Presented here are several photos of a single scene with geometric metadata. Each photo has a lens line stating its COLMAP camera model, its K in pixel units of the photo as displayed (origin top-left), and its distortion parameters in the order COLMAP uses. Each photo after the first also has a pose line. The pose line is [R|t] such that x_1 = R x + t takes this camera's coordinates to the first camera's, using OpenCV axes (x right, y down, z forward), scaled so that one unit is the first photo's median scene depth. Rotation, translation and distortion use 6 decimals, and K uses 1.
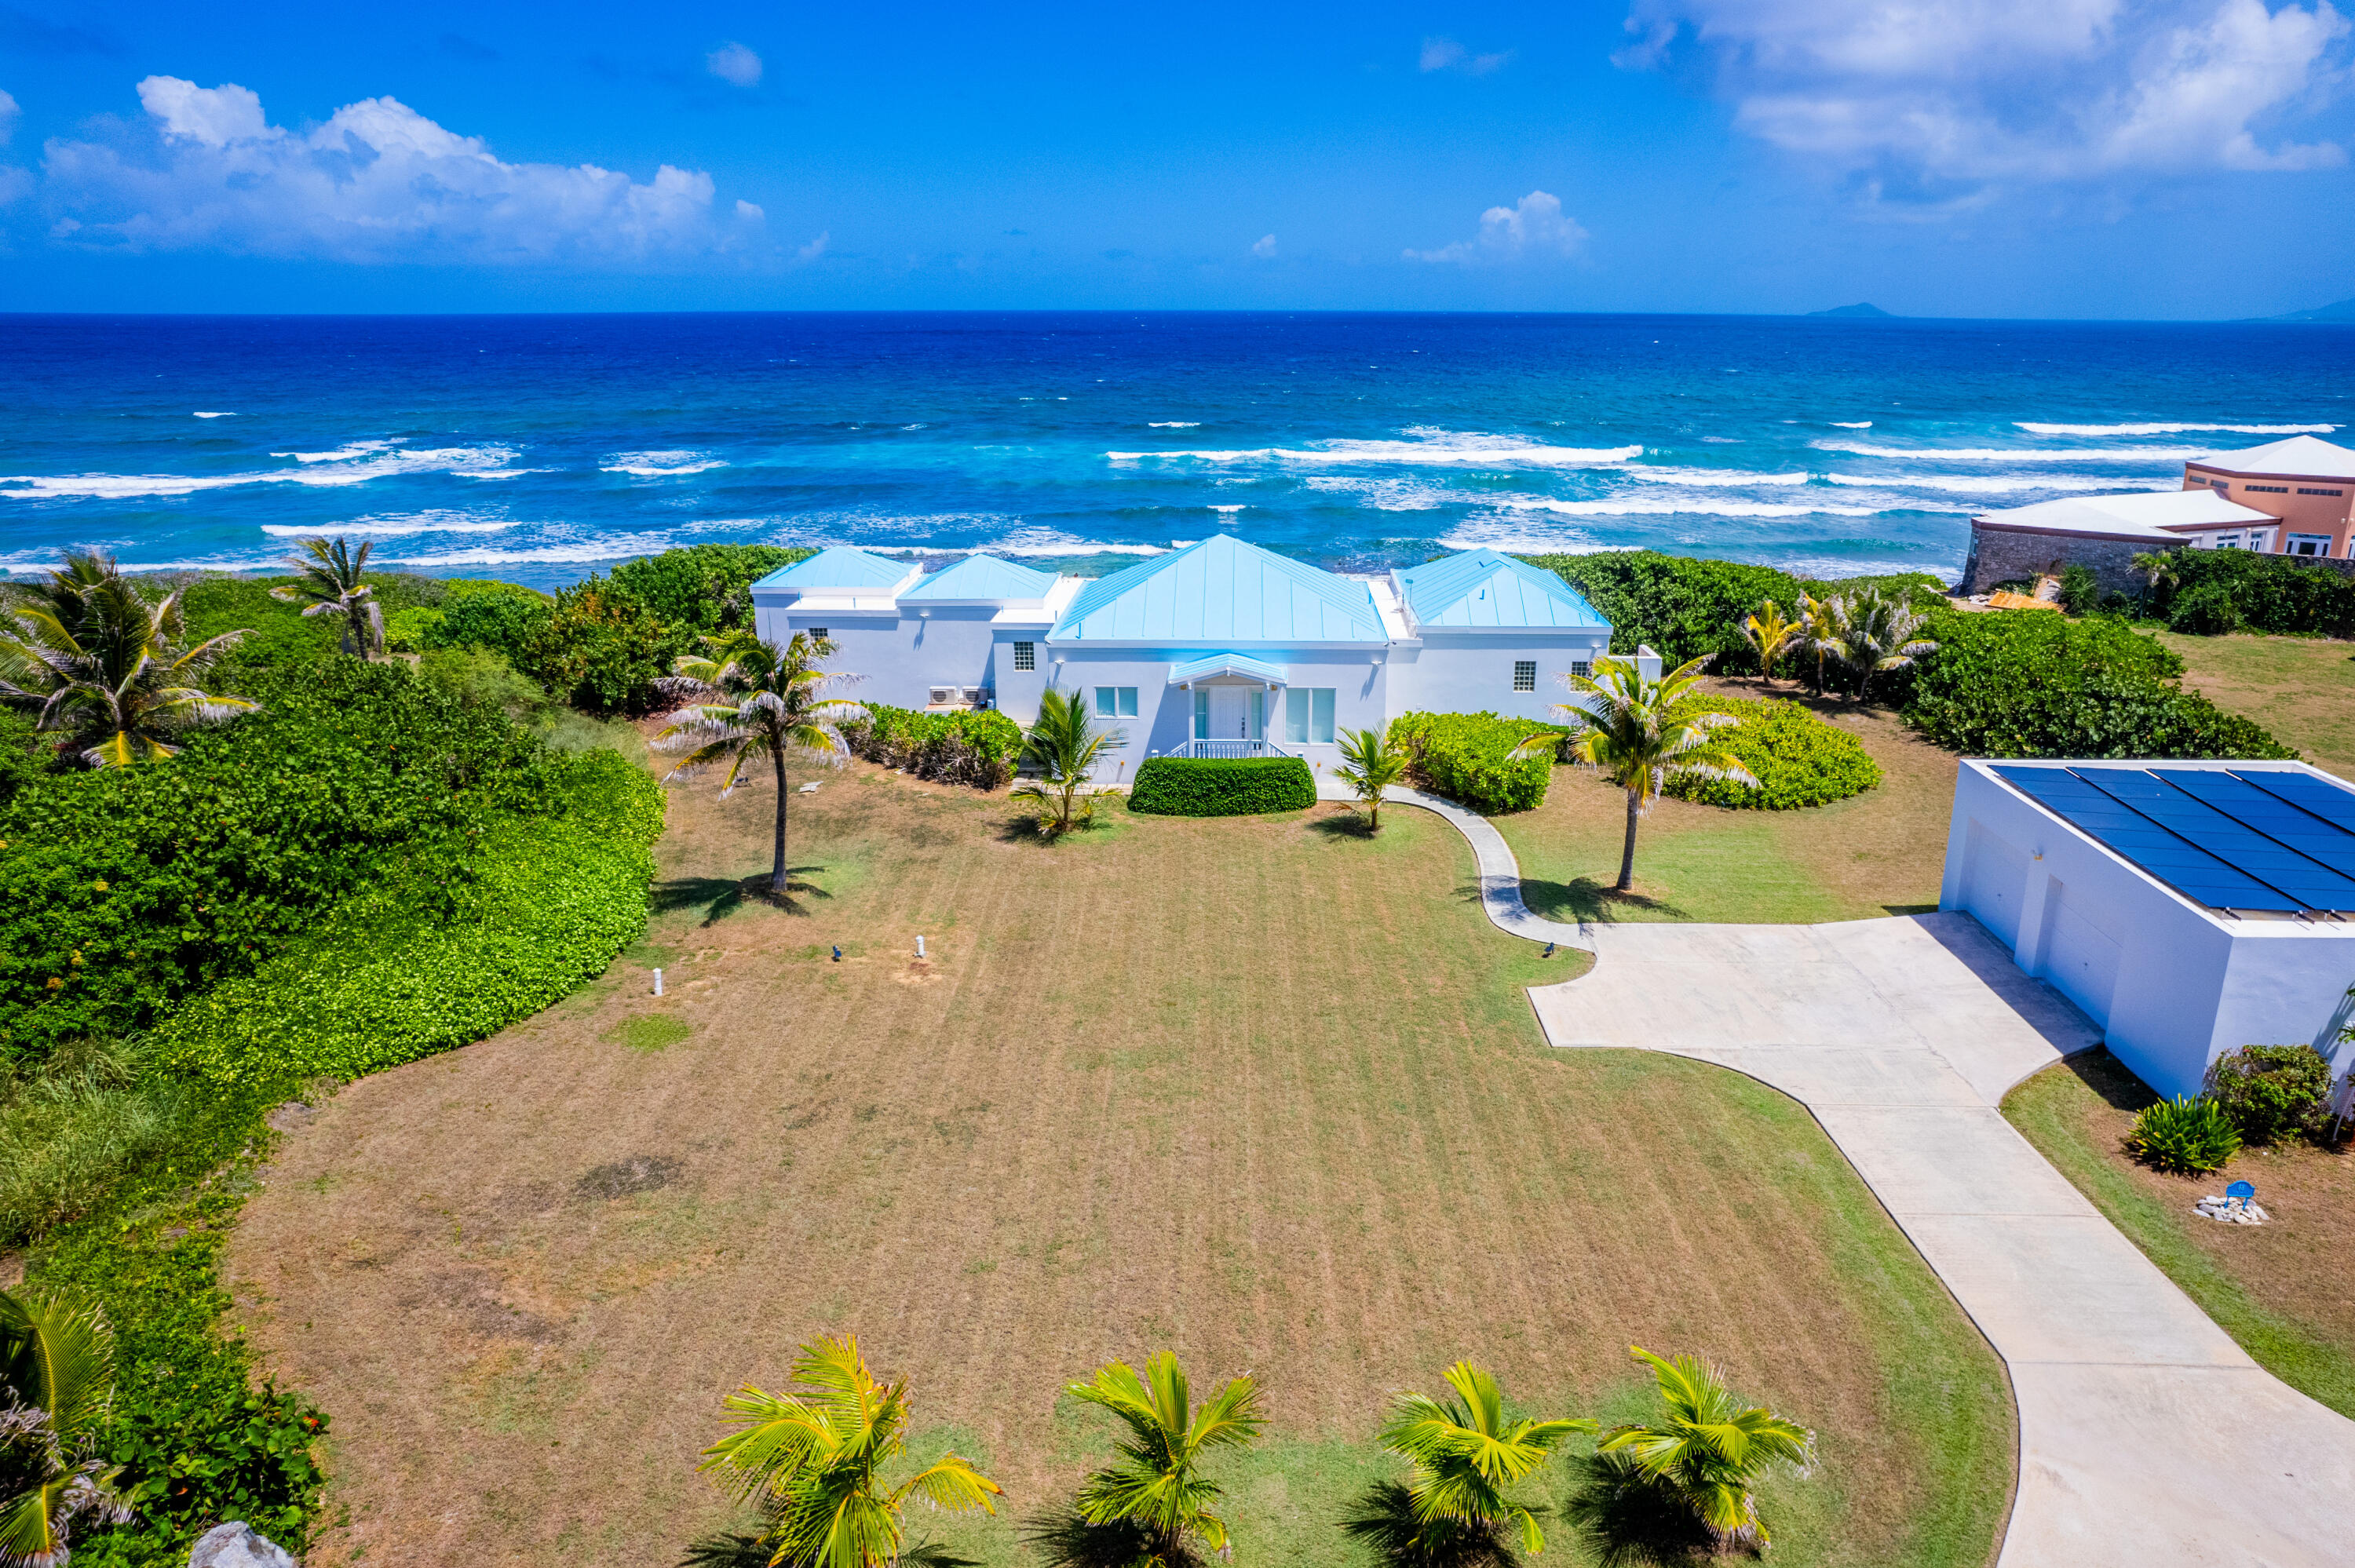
lens RADIAL K [[1574.9, 0, 1222.0], [0, 1574.9, 785.6], [0, 0, 1]] dist [-0.056864, 0.042102]
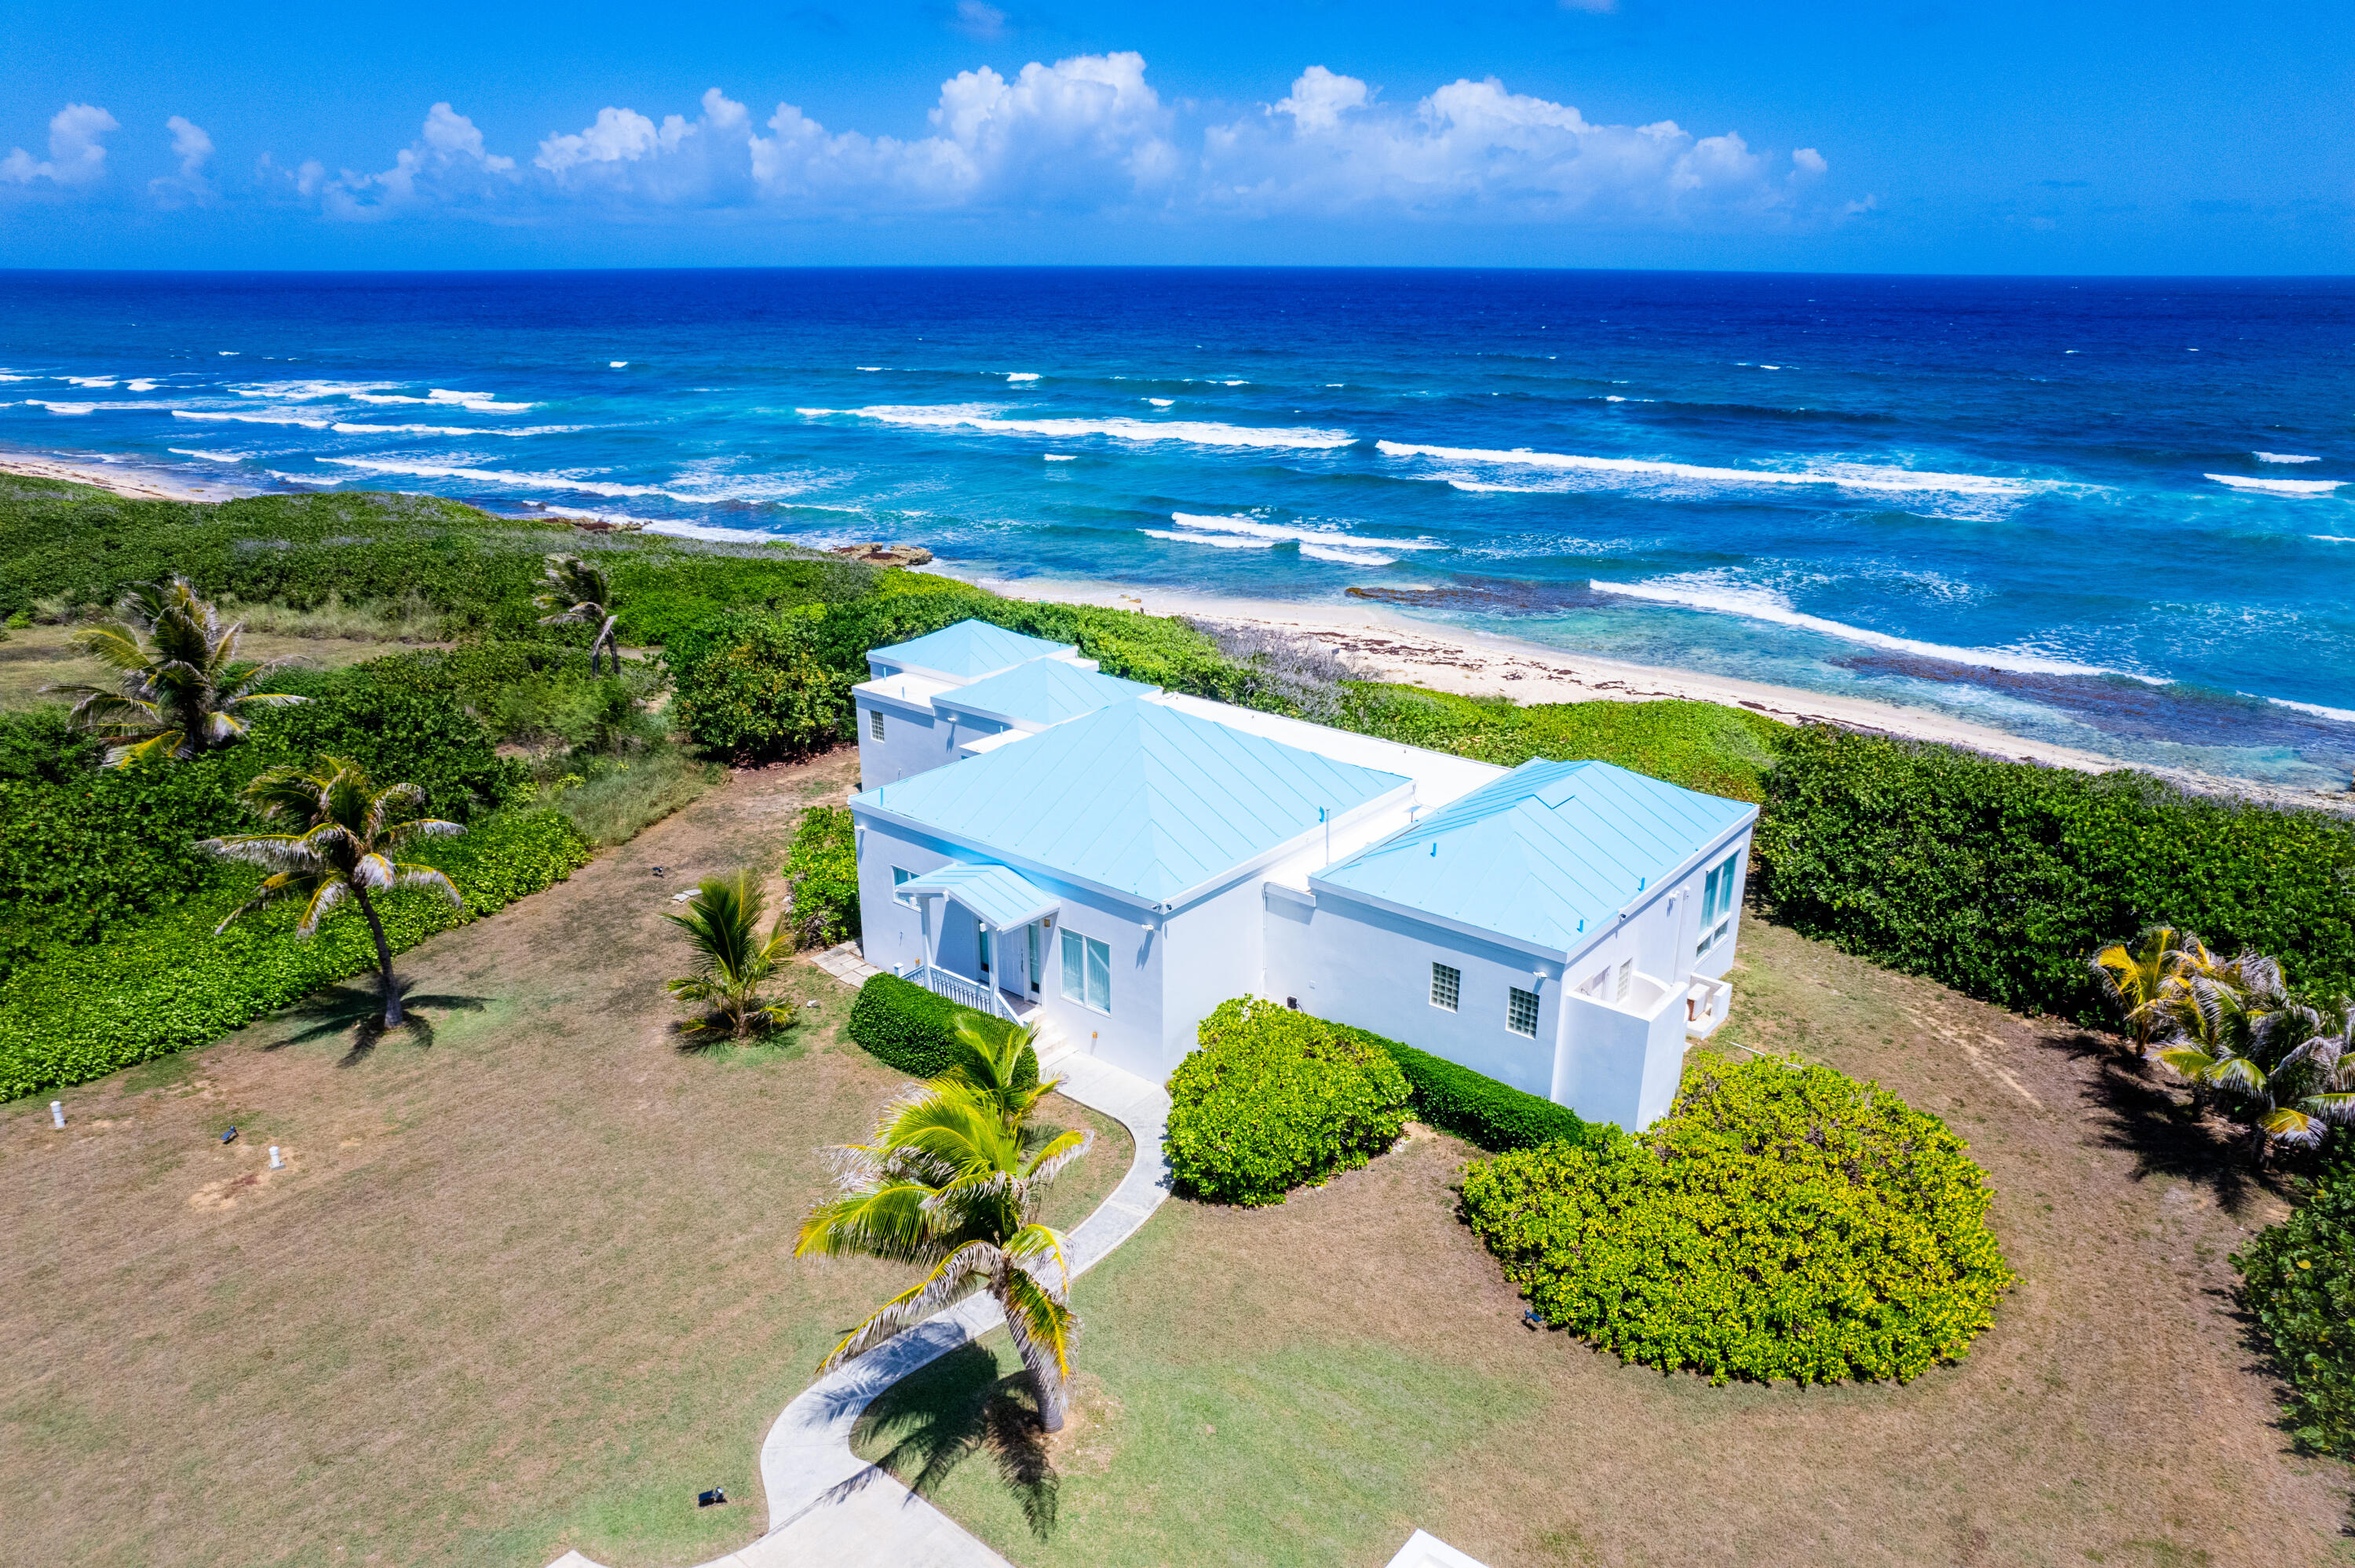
lens RADIAL K [[1511.3, 0, 1171.9], [0, 1511.3, 785.0], [0, 0, 1]] dist [-0.051088, 0.024757]
pose [[0.782477, 0.205869, -0.587663, 0.507889], [-0.181180, 0.978204, 0.101441, -0.217655], [0.595738, 0.027098, 0.802722, 0.459382]]
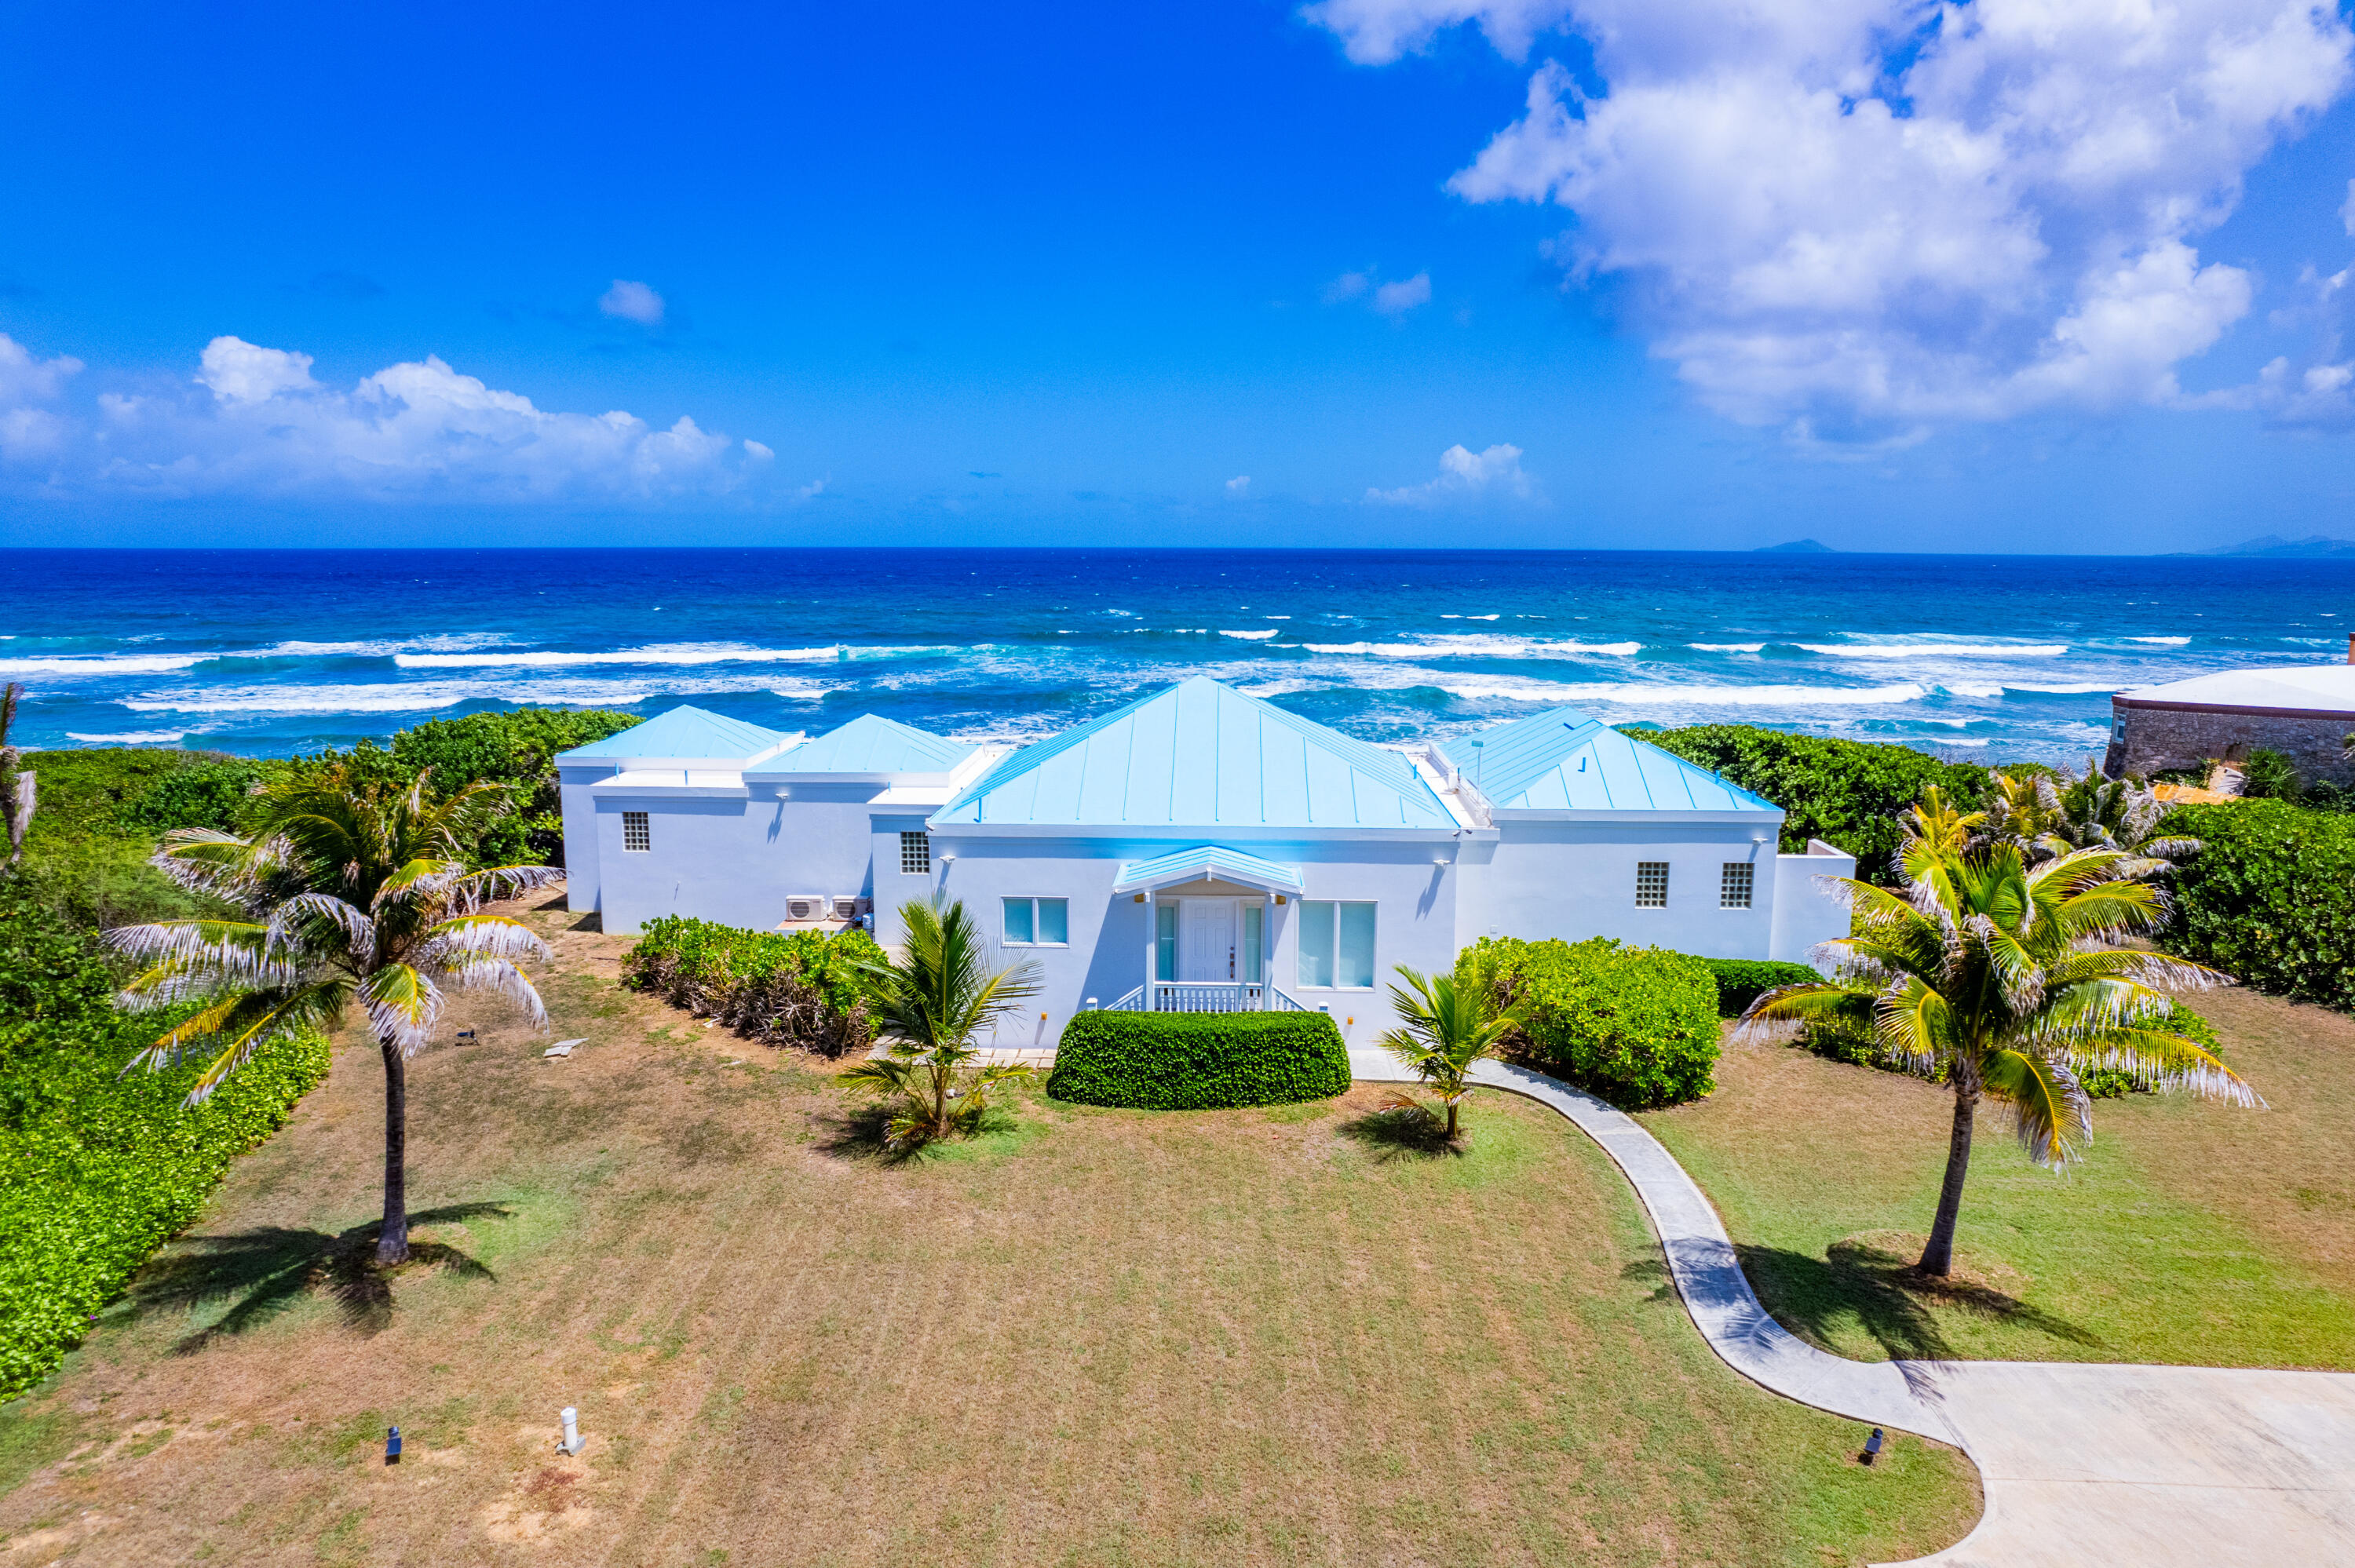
lens RADIAL K [[1511.3, 0, 1171.9], [0, 1511.3, 785.0], [0, 0, 1]] dist [-0.051088, 0.024757]
pose [[0.999786, 0.003931, -0.020310, 0.001257], [-0.006698, 0.990402, -0.138055, -0.024218], [0.019572, 0.138162, 0.990216, 0.394876]]
